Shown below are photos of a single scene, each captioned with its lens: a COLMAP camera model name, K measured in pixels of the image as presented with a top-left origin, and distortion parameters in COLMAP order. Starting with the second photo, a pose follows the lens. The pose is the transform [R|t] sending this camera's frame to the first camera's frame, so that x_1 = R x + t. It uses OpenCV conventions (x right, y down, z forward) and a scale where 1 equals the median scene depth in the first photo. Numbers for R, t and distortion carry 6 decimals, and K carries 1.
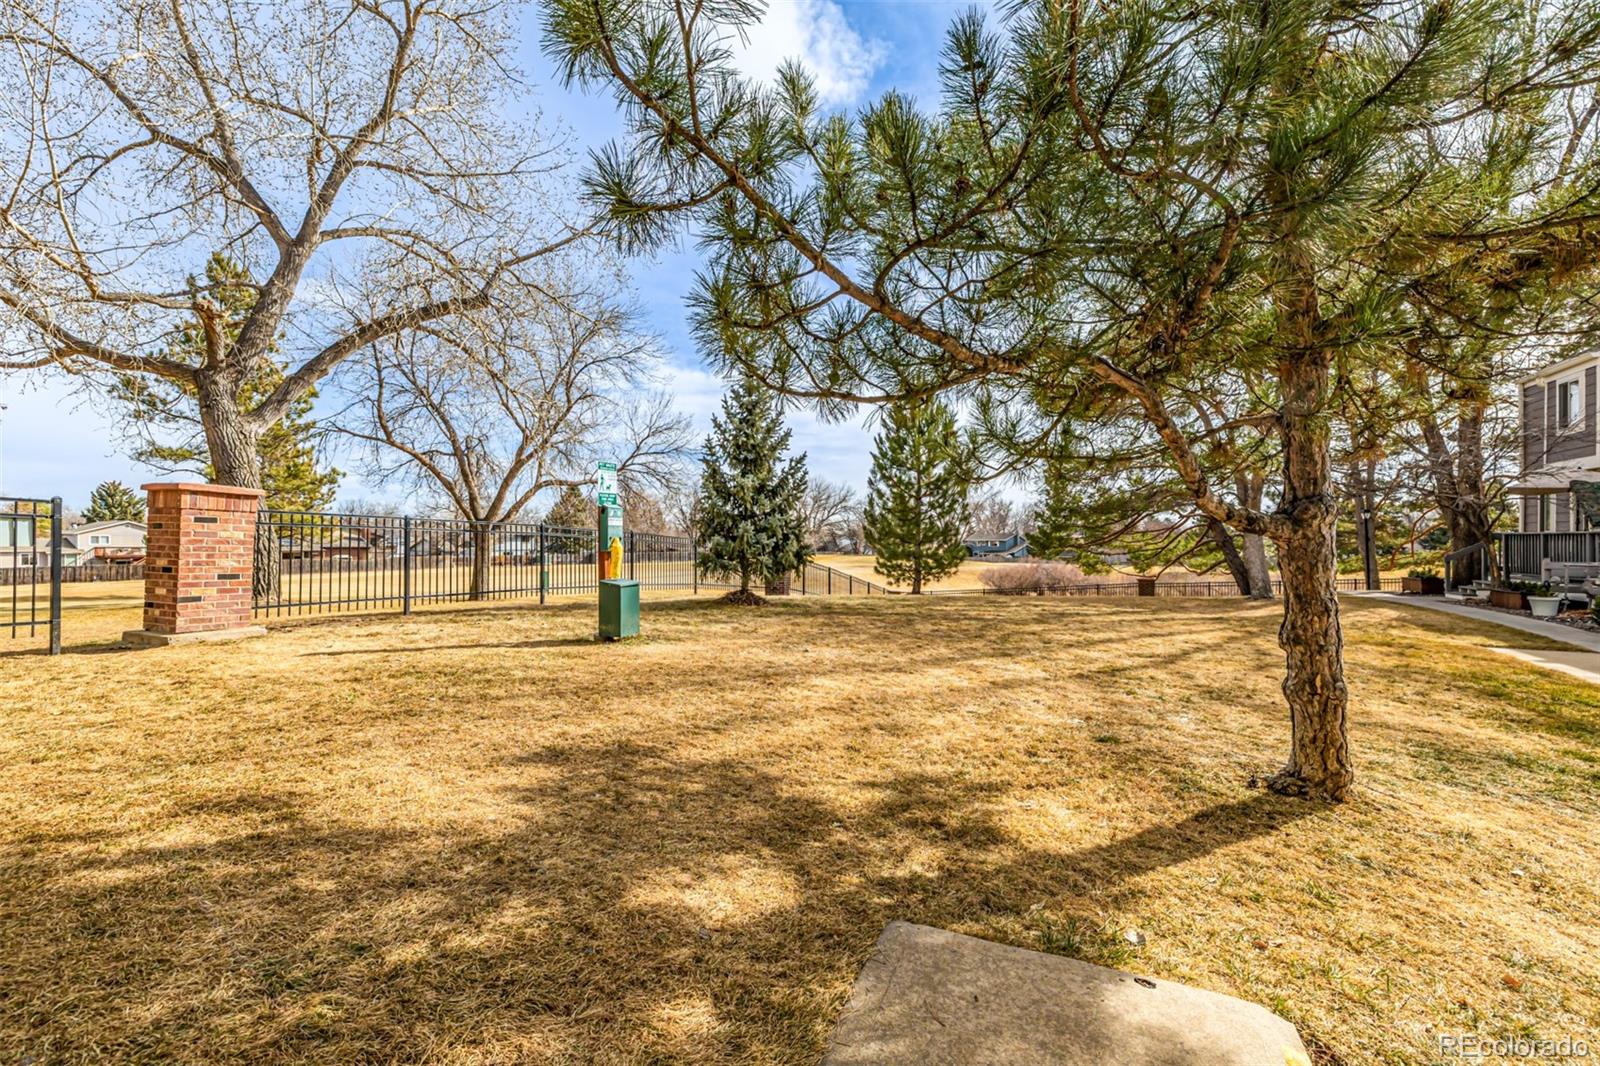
lens RADIAL K [[674.0, 0, 798.8], [0, 674.0, 533.6], [0, 0, 1]] dist [-0.000530, 0.000771]
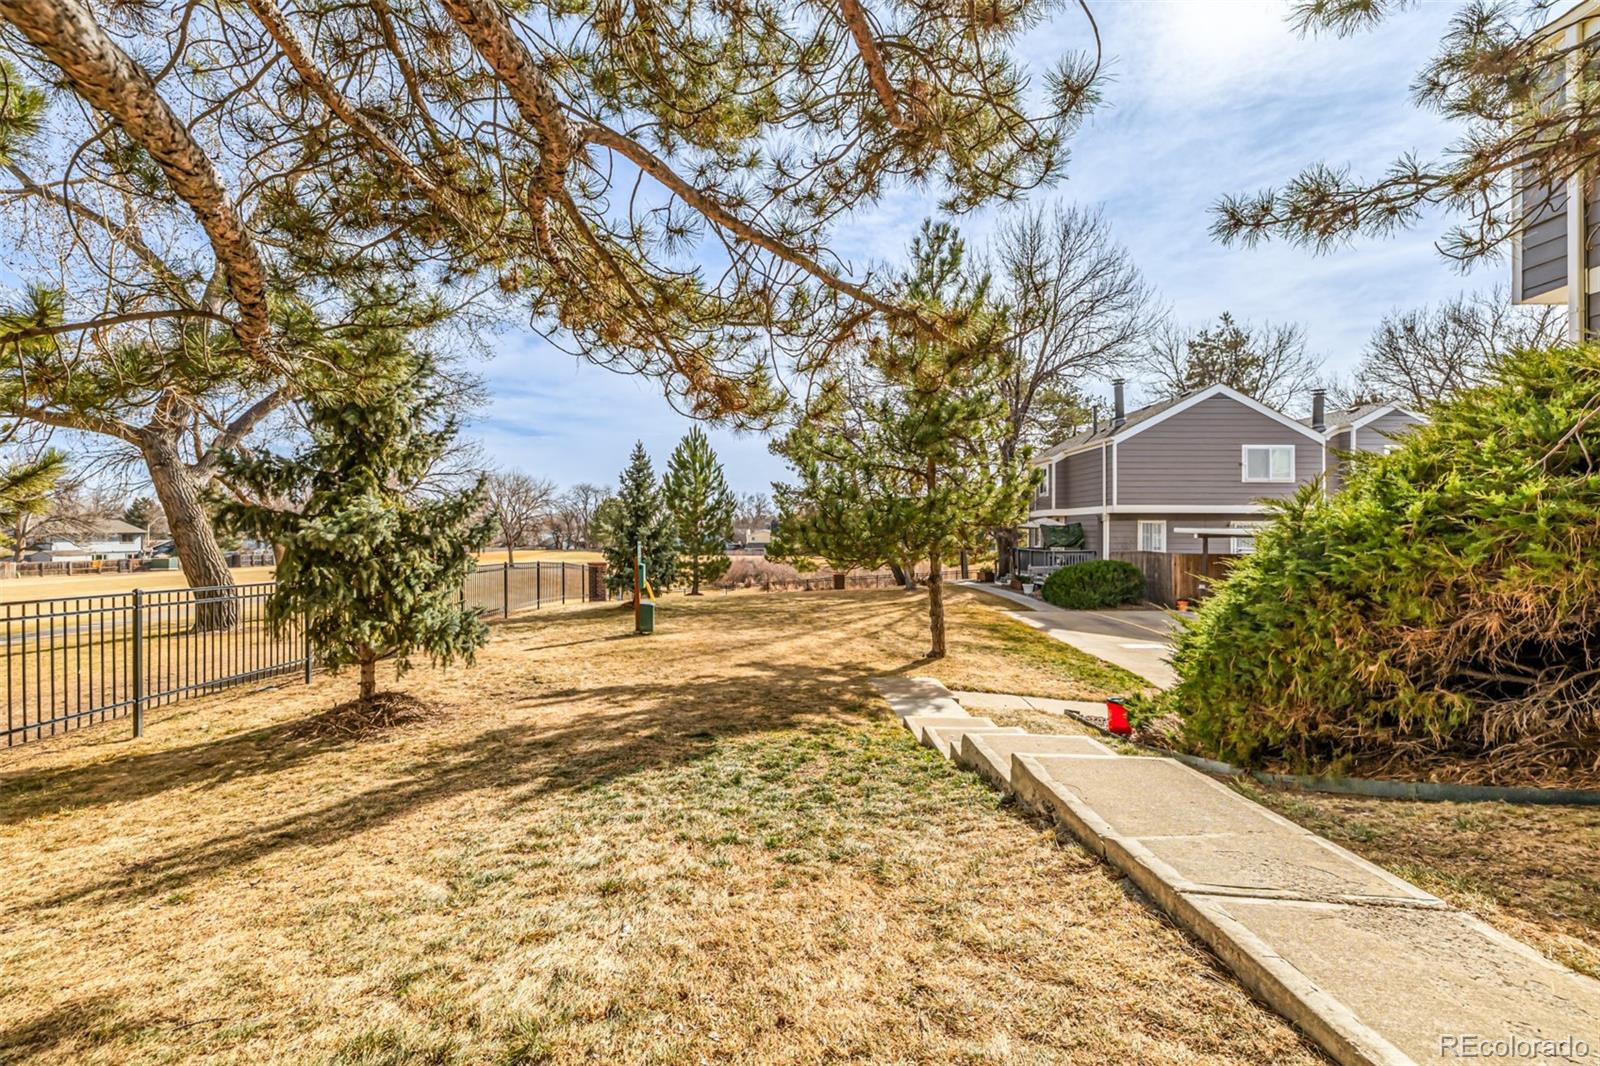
lens RADIAL K [[674.0, 0, 801.9], [0, 674.0, 531.3], [0, 0, 1]] dist [-0.000530, 0.000771]
pose [[0.896444, -0.004485, 0.443134, -0.238175], [-0.000824, 0.999930, 0.011788, -0.052722], [-0.443156, -0.010932, 0.896378, -0.306206]]
